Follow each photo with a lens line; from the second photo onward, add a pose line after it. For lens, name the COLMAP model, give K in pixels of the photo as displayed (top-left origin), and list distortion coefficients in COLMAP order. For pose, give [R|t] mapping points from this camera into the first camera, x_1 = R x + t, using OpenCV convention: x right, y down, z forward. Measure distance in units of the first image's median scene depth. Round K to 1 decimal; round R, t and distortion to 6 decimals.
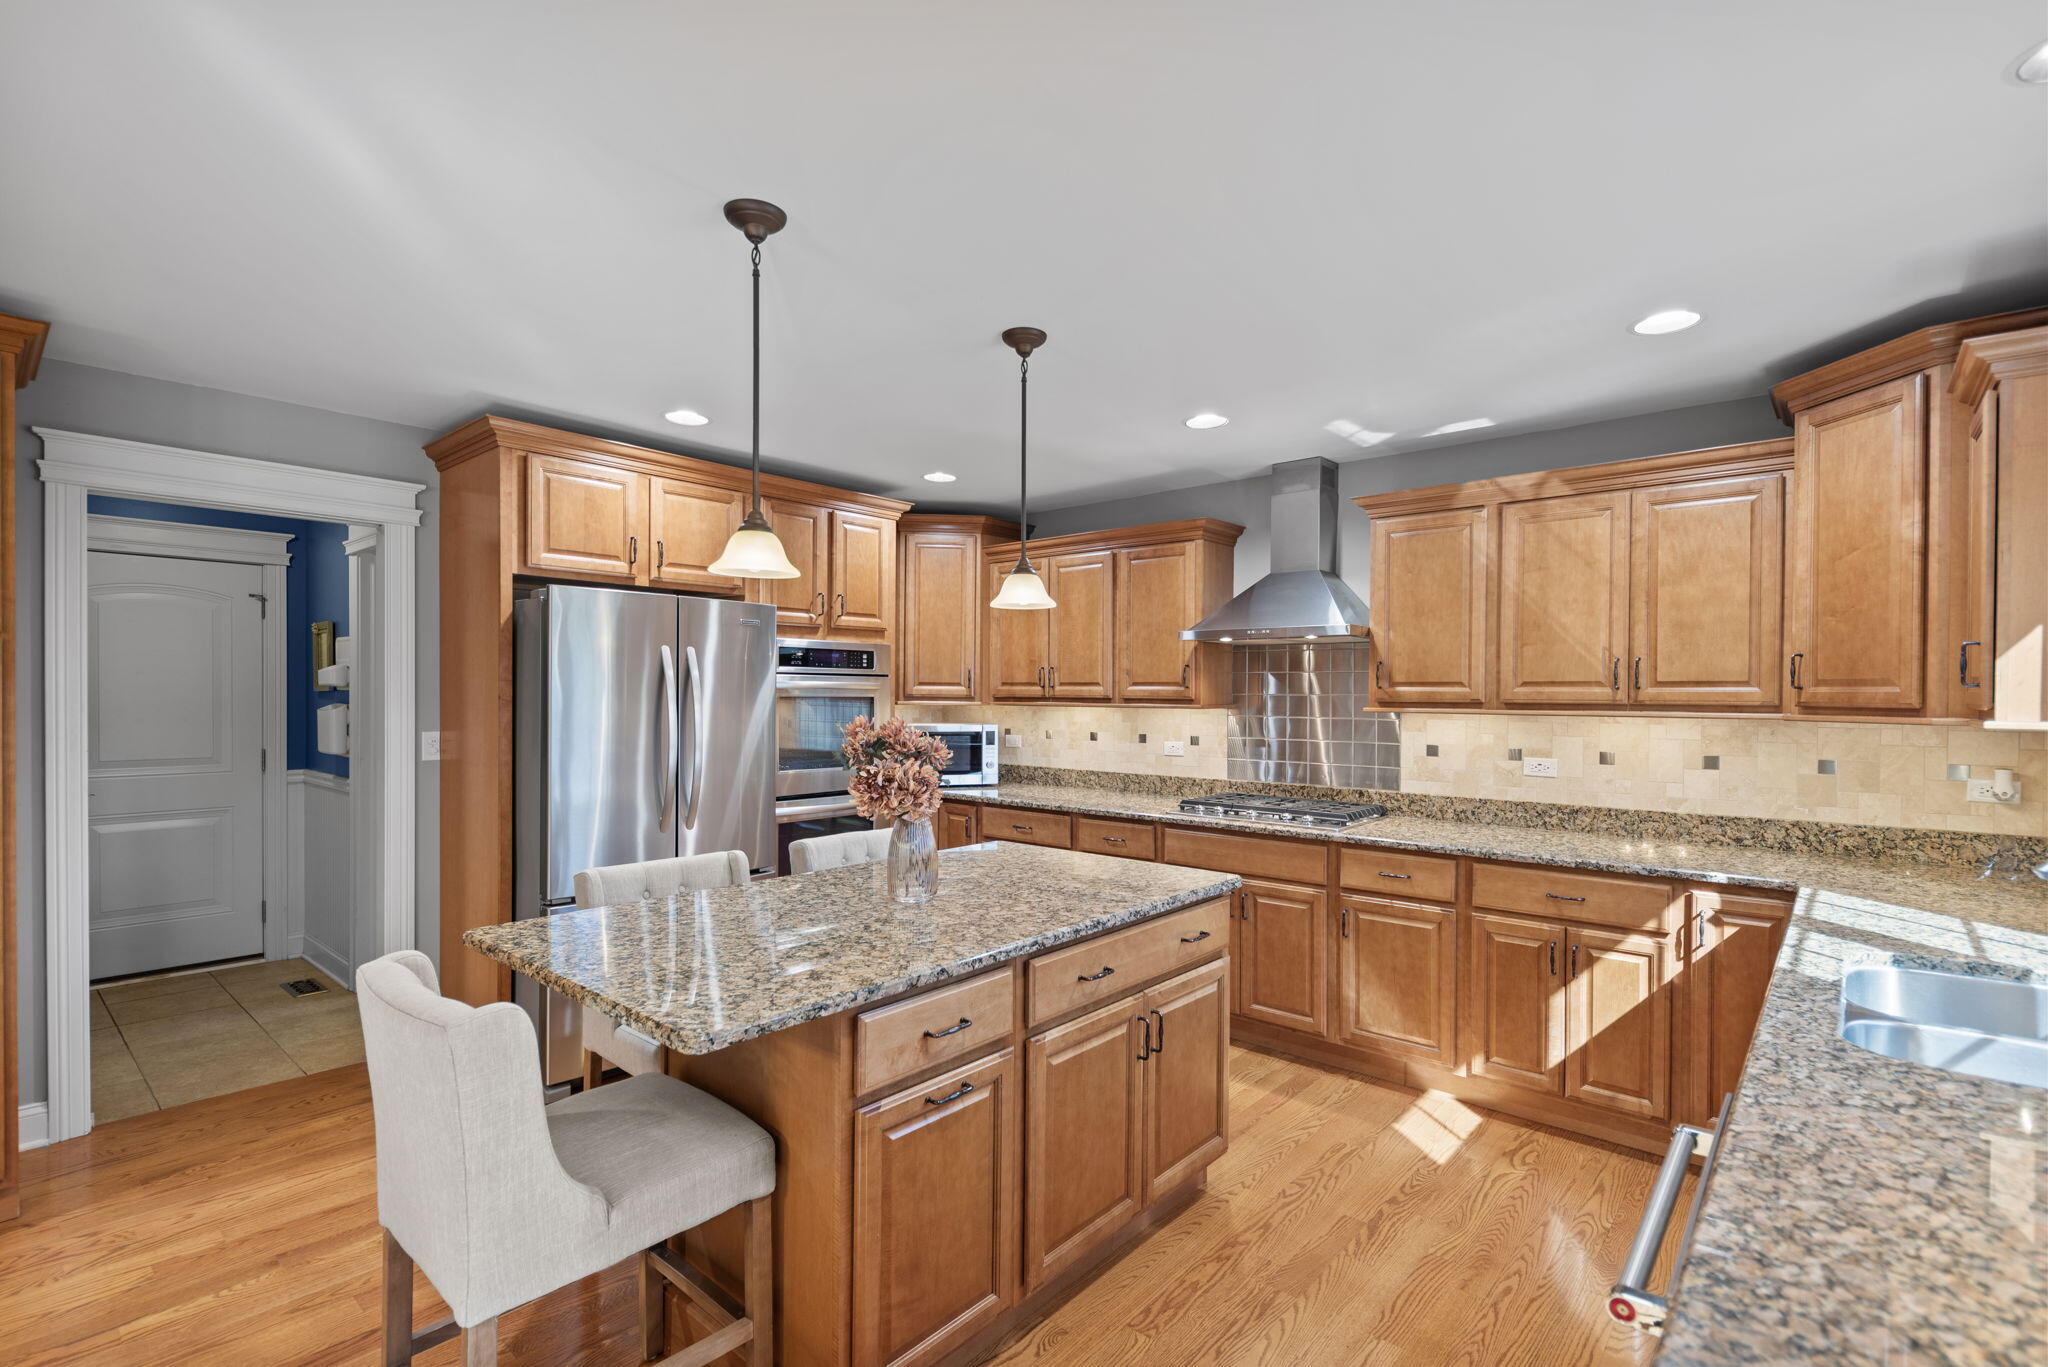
lens RADIAL K [[944.7, 0, 1025.0], [0, 944.7, 701.8], [0, 0, 1]] dist [0.005945, -0.003193]
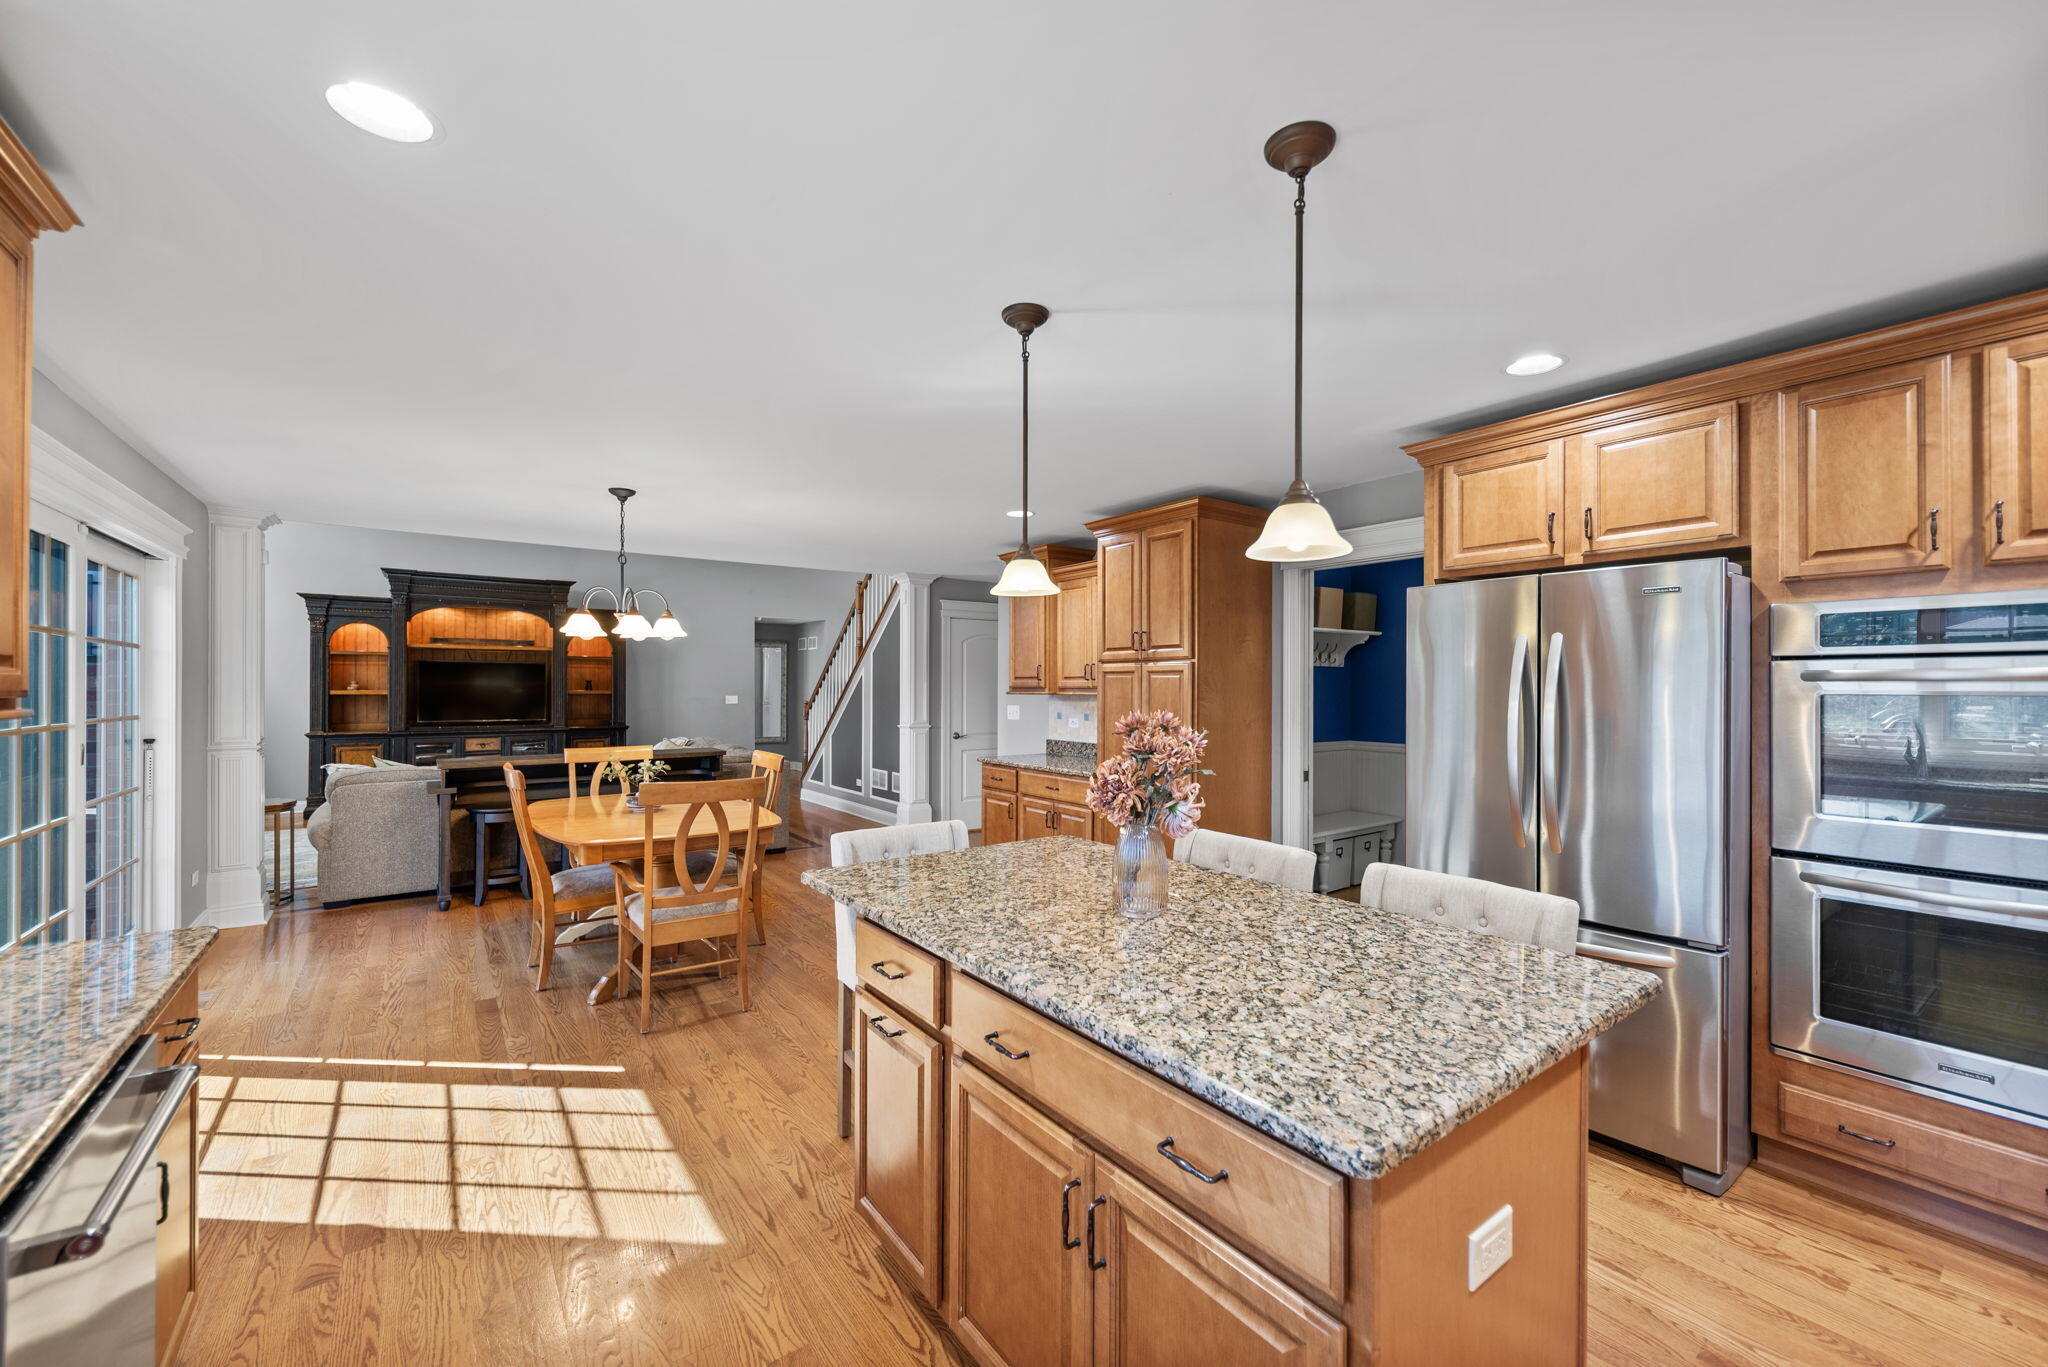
lens RADIAL K [[816.2, 0, 1029.7], [0, 816.2, 673.5], [0, 0, 1]] dist [0.009258, 0.000109]
pose [[-0.205140, -0.021155, -0.978504, 0.483597], [-0.011271, 0.999751, -0.019252, -0.003995], [0.978668, 0.007079, -0.205327, 0.758083]]
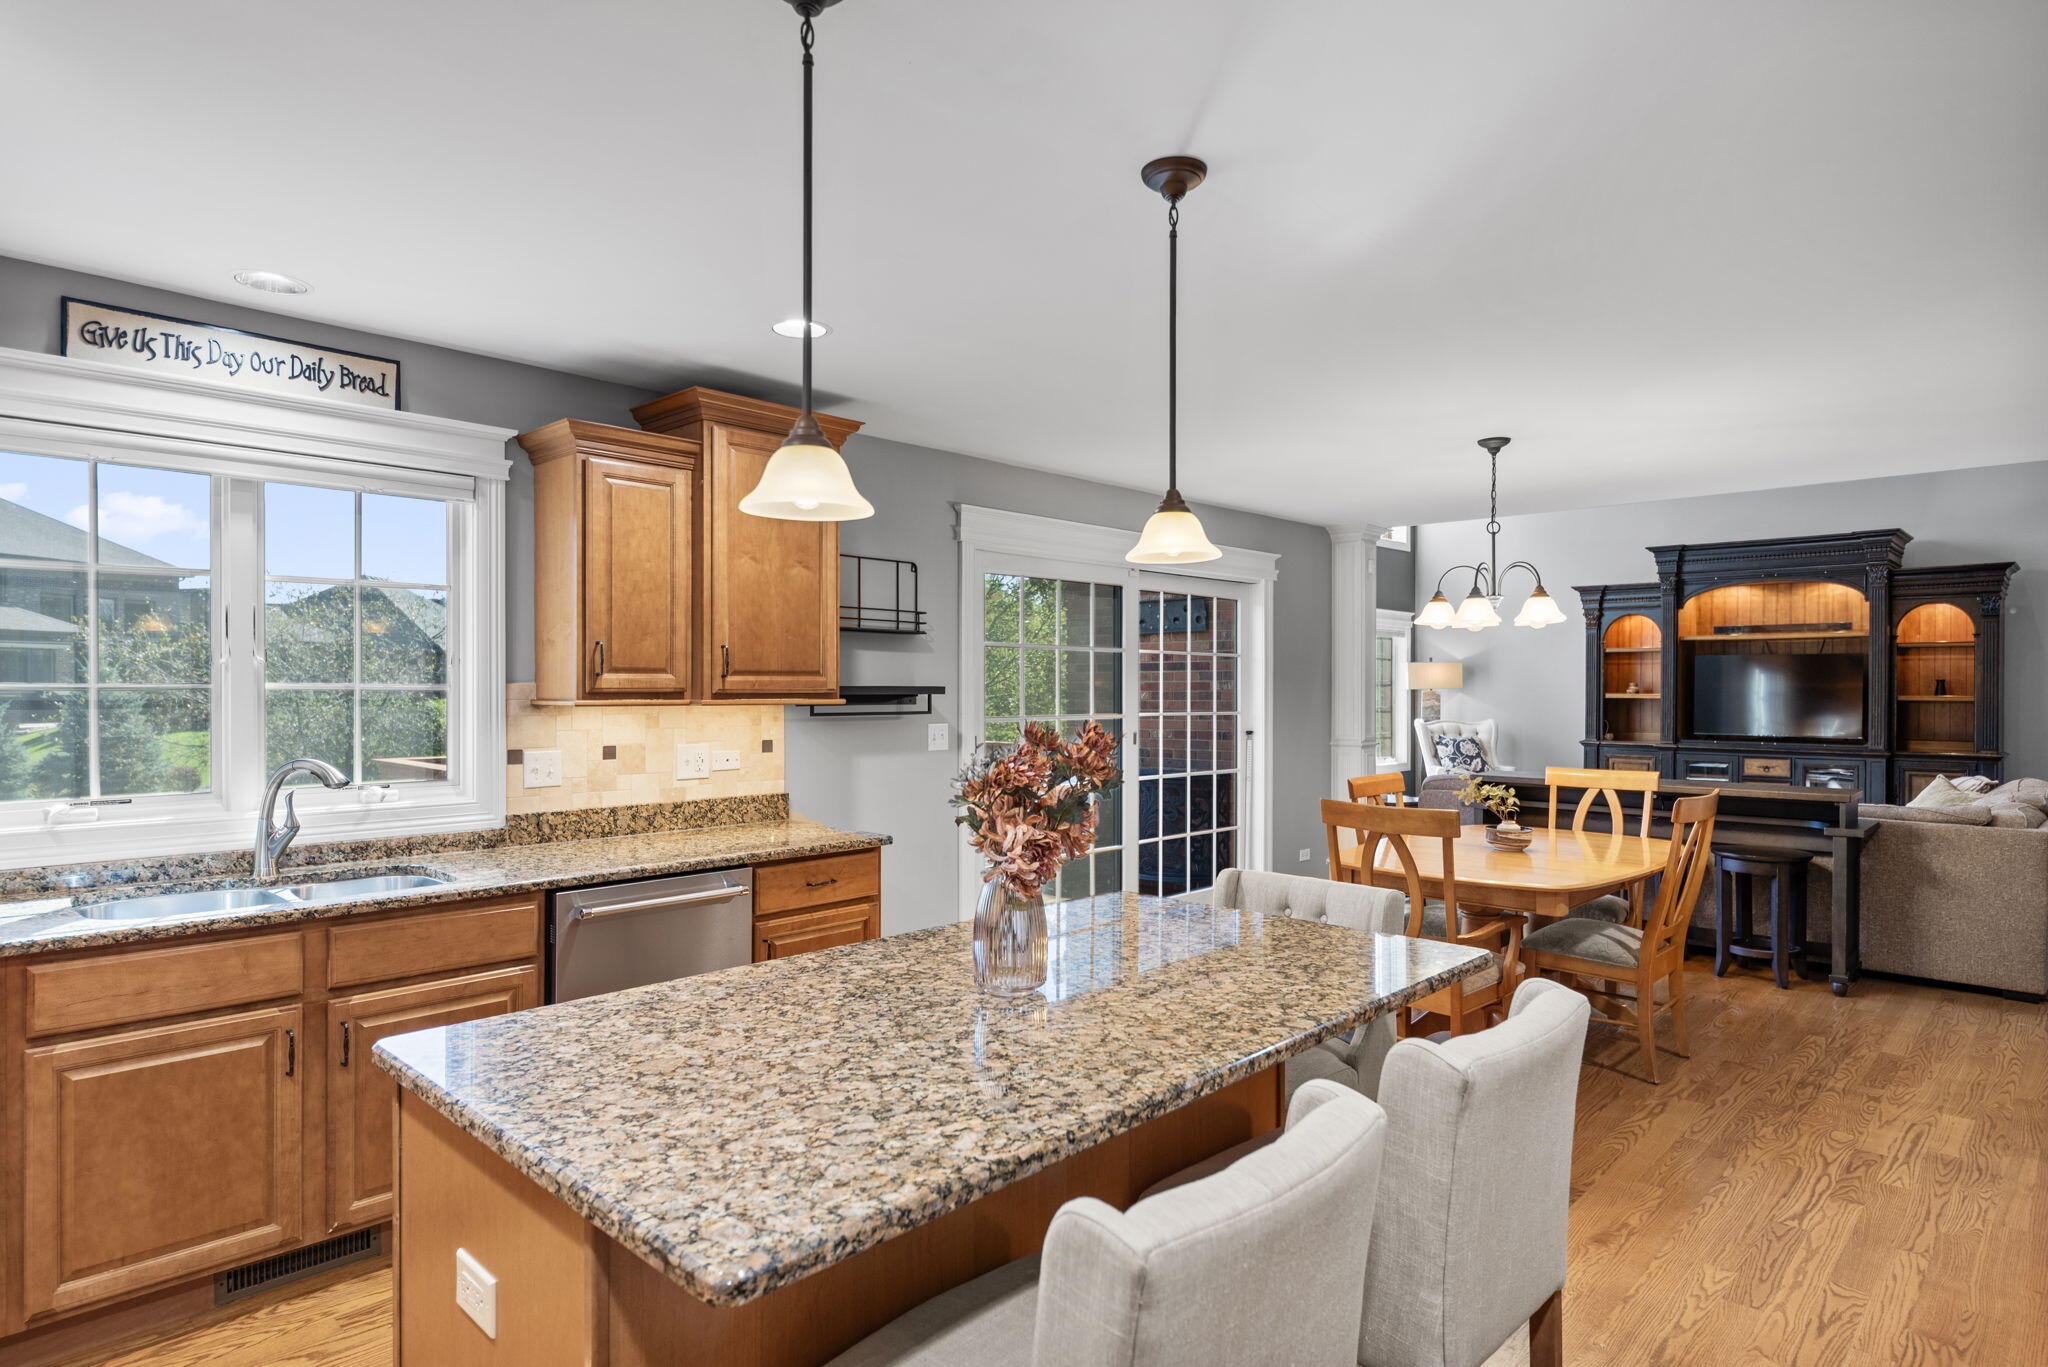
lens RADIAL K [[1127.0, 0, 1019.0], [0, 1127.0, 691.8], [0, 0, 1]] dist [0.015296, 0.002389]
pose [[-0.998884, -0.008089, 0.046538, -0.120408], [-0.007429, 0.999869, 0.014350, -0.012671], [-0.046648, 0.013989, -0.998813, 1.299622]]
